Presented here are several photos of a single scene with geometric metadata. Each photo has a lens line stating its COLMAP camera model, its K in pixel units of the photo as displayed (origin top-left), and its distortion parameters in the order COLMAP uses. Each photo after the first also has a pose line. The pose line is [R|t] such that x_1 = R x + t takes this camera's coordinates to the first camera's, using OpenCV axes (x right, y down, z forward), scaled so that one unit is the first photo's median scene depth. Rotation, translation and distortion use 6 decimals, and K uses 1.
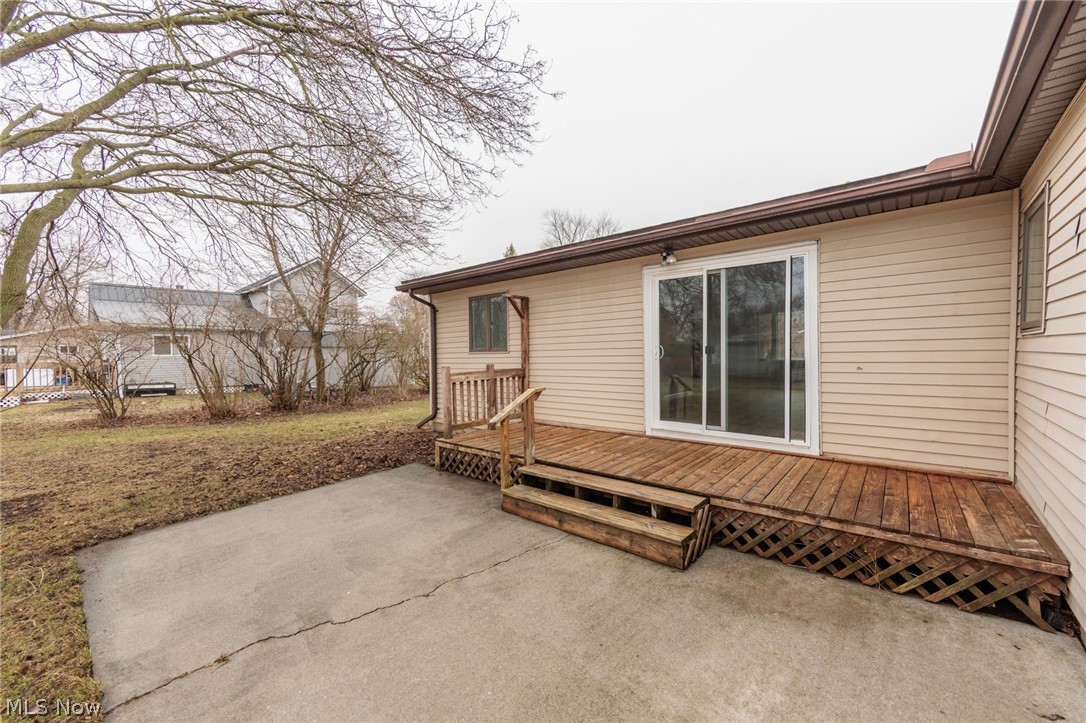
lens RADIAL K [[427.8, 0, 543.6], [0, 427.8, 362.6], [0, 0, 1]] dist [-0.000418, -0.000064]
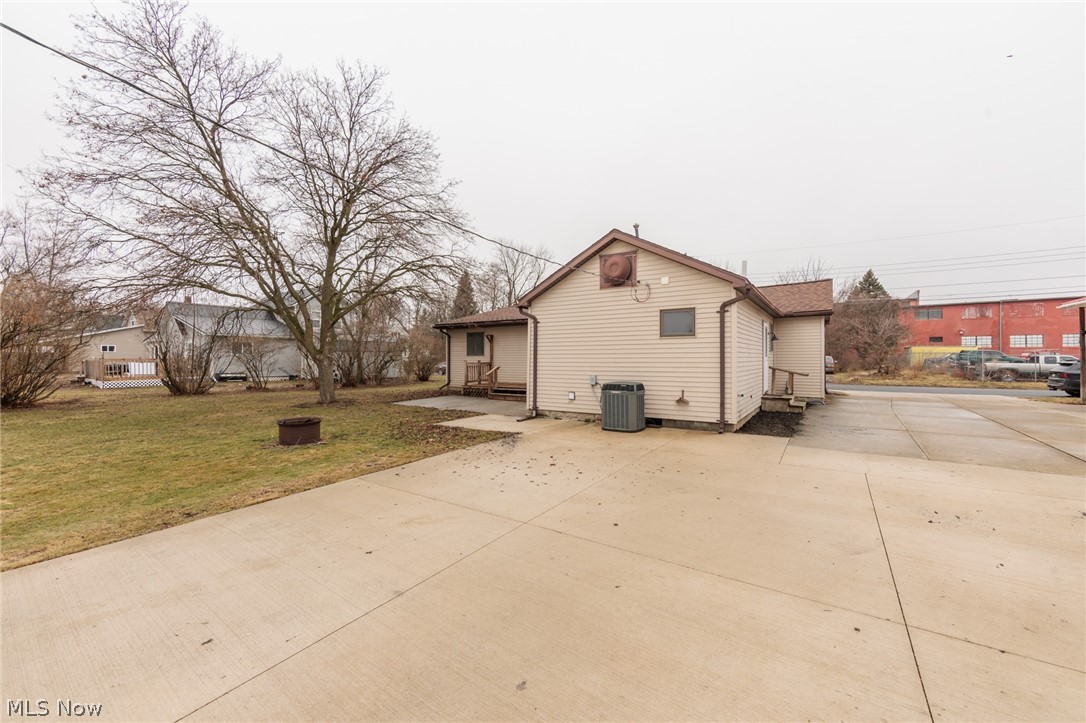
lens RADIAL K [[427.8, 0, 541.2], [0, 427.8, 359.3], [0, 0, 1]] dist [-0.000418, -0.000064]
pose [[0.992232, 0.013100, 0.123713, -0.064006], [-0.010994, 0.999783, -0.017691, 0.038771], [-0.123918, 0.016193, 0.992160, -1.609990]]
